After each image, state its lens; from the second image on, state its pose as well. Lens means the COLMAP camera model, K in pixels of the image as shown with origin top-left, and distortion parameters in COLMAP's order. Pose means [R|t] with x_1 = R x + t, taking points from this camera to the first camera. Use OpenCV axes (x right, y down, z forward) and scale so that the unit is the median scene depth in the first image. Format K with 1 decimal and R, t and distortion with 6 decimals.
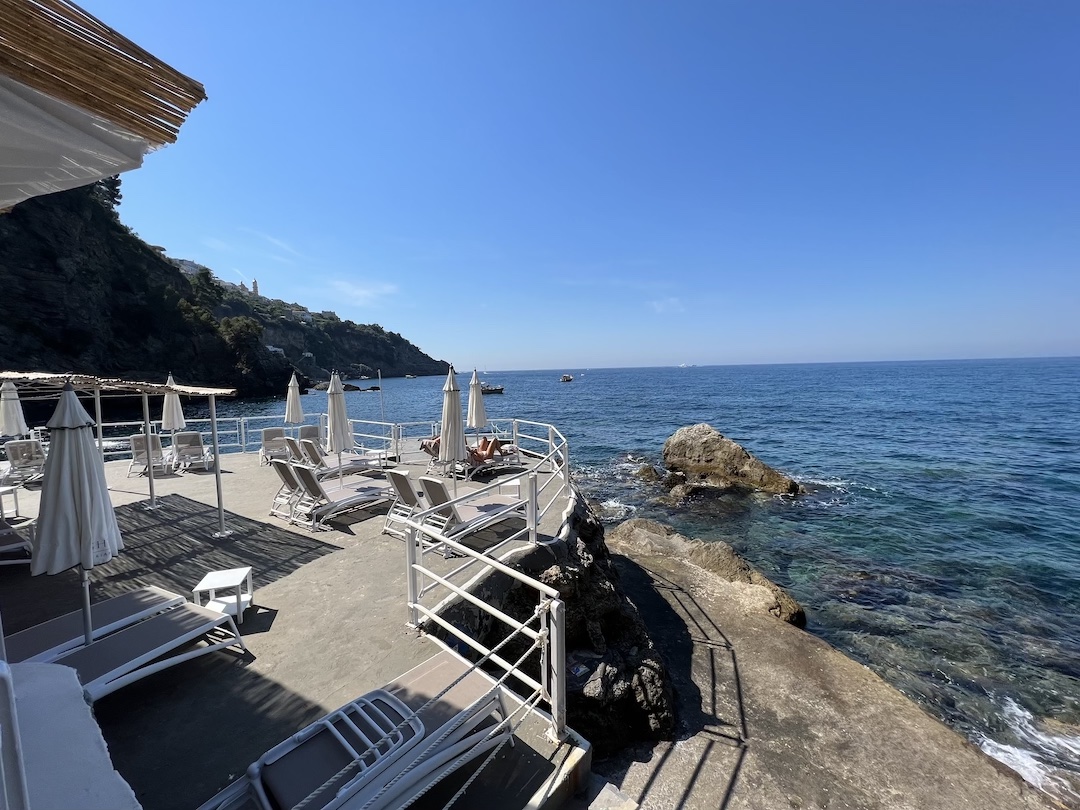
lens RADIAL K [[433.1, 0, 538.8], [0, 433.1, 406.7], [0, 0, 1]] dist [-0.000001, 0.000502]
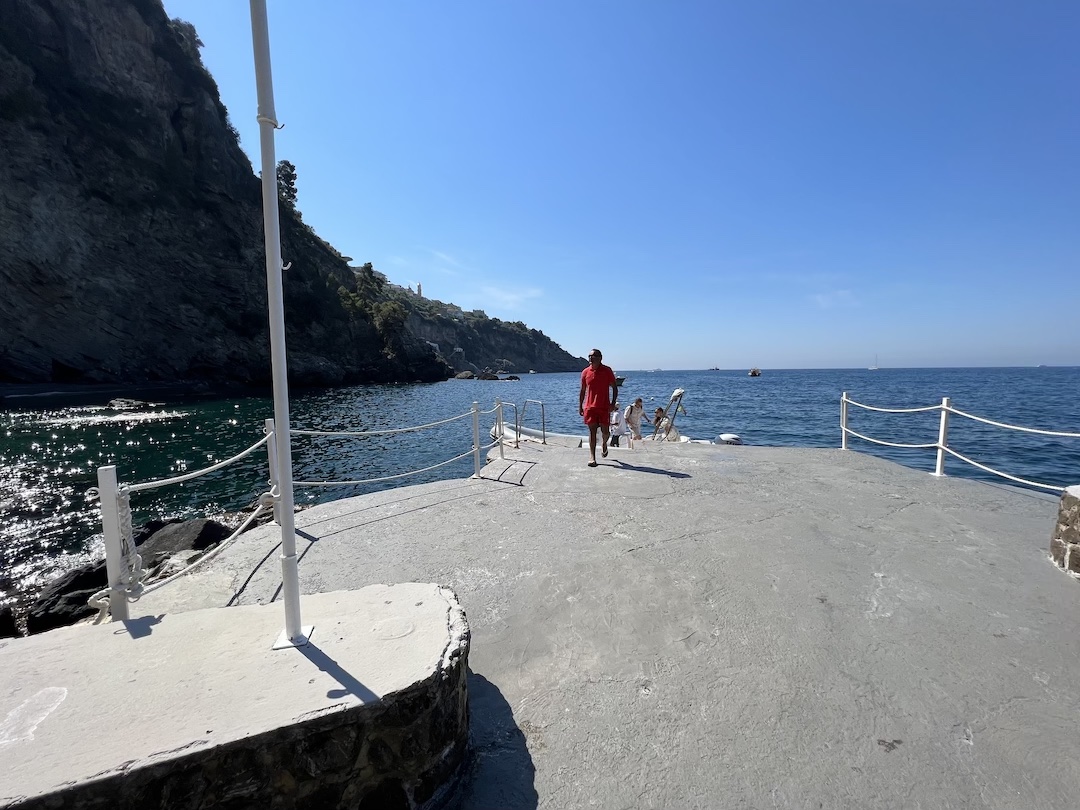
lens RADIAL K [[433.1, 0, 538.8], [0, 433.1, 406.7], [0, 0, 1]] dist [-0.000001, 0.000502]
pose [[0.951171, 0.040217, -0.306035, -0.046217], [-0.039814, 0.999178, 0.007561, 0.012005], [0.306087, 0.004993, 0.951990, 0.155520]]
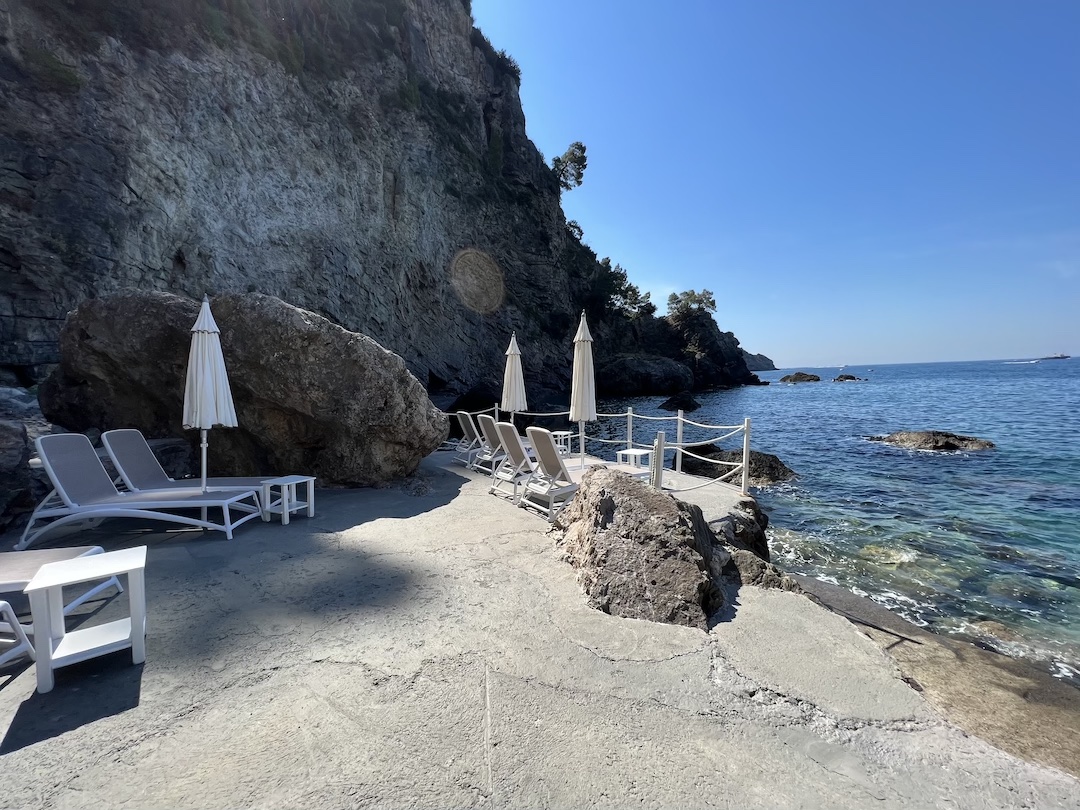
lens RADIAL K [[433.1, 0, 538.8], [0, 433.1, 406.7], [0, 0, 1]] dist [-0.000001, 0.000502]
pose [[0.816461, 0.031333, -0.576550, -0.428218], [-0.030458, 0.999473, 0.011185, 0.014366], [0.576597, 0.008428, 0.816985, 0.152167]]
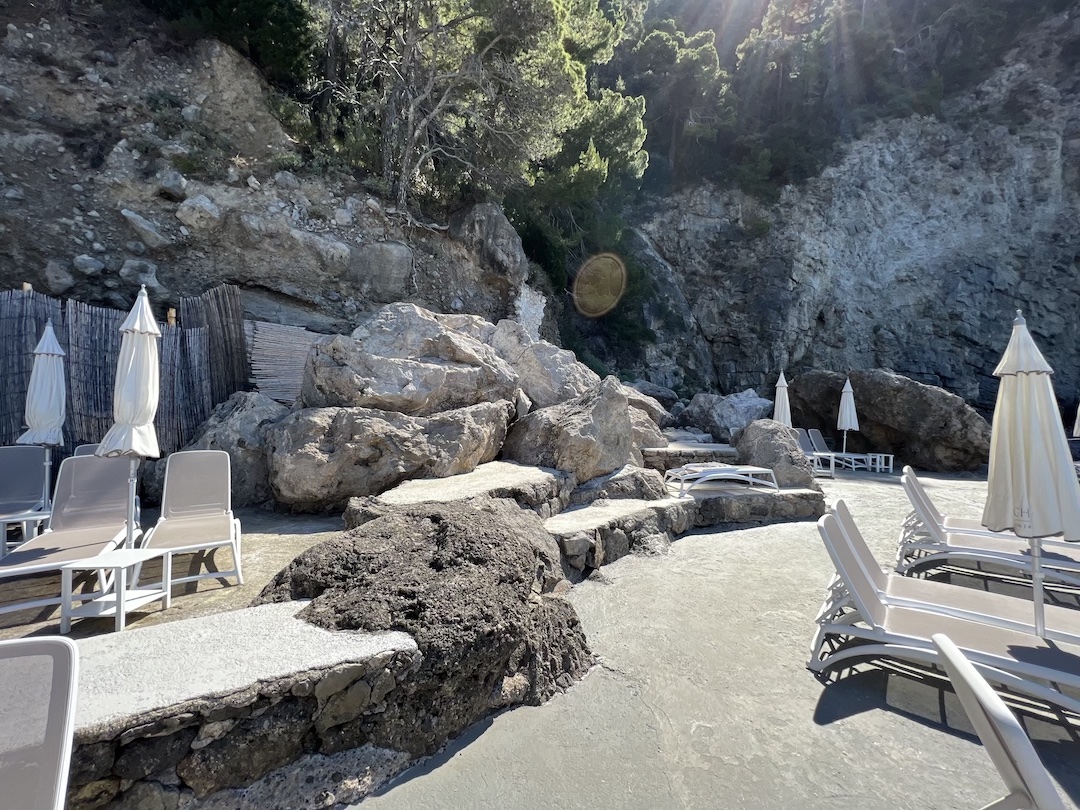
lens RADIAL K [[433.1, 0, 538.8], [0, 433.1, 406.7], [0, 0, 1]] dist [-0.000001, 0.000502]
pose [[-0.287279, -0.003129, -0.957842, -0.363952], [-0.057933, 0.998221, 0.014115, 0.014991], [0.956093, 0.059546, -0.286949, 0.129076]]
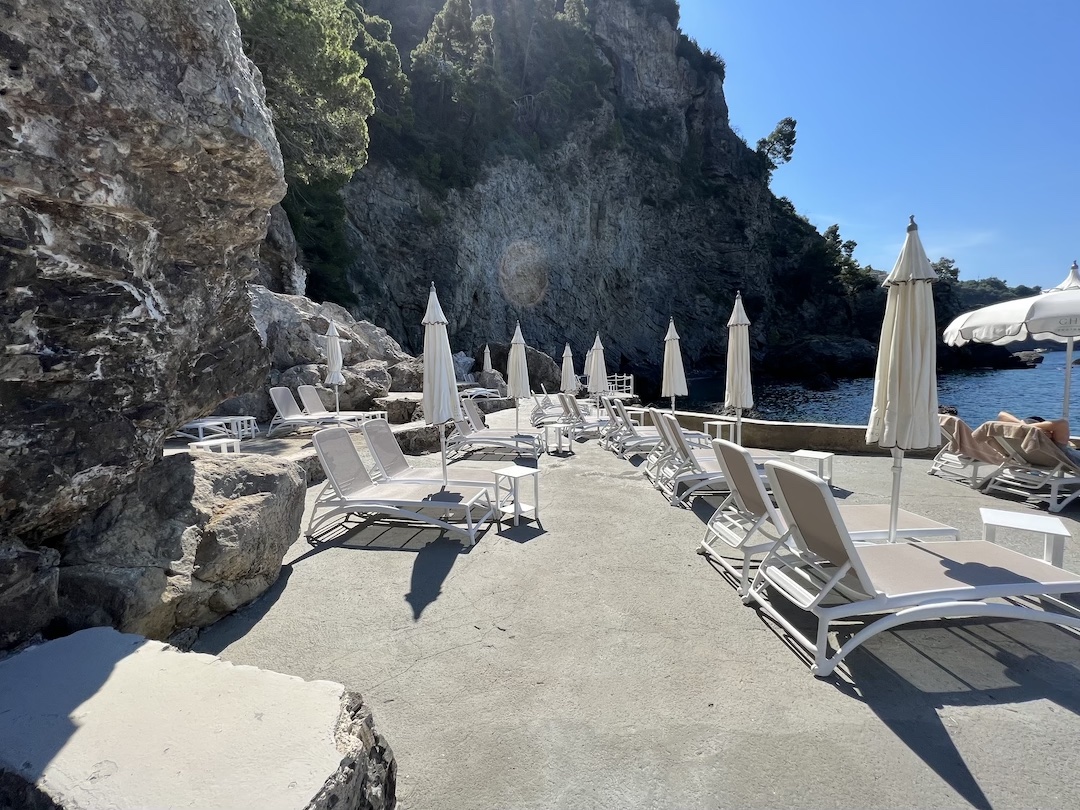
lens RADIAL K [[433.1, 0, 538.8], [0, 433.1, 406.7], [0, 0, 1]] dist [-0.000001, 0.000502]
pose [[0.449962, 0.091558, -0.888342, -0.301237], [-0.052102, 0.995728, 0.076235, 0.016580], [0.891527, 0.011981, 0.452810, 0.092979]]
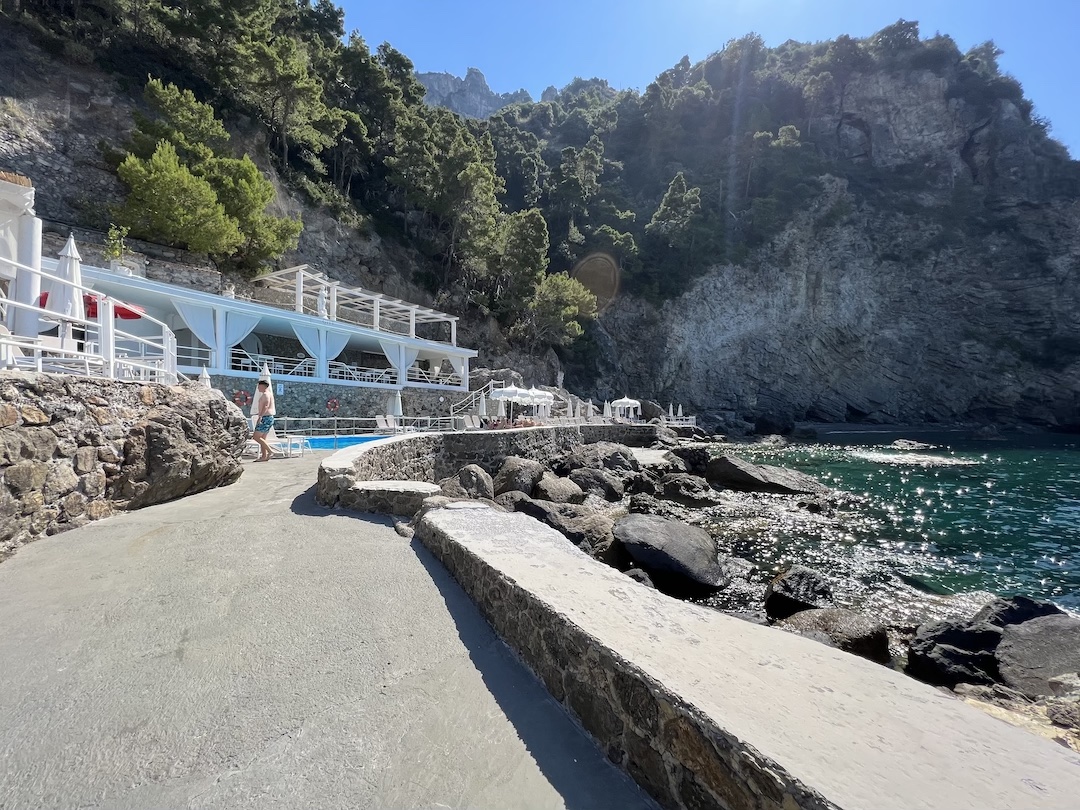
lens RADIAL K [[432.4, 0, 537.3], [0, 432.4, 408.7], [0, 0, 1]] dist [-0.001471, 0.000291]
pose [[-0.196310, 0.001691, -0.980541, -0.052871], [-0.073034, 0.997196, 0.016342, 0.012373], [0.977818, 0.074821, -0.195636, 0.152018]]
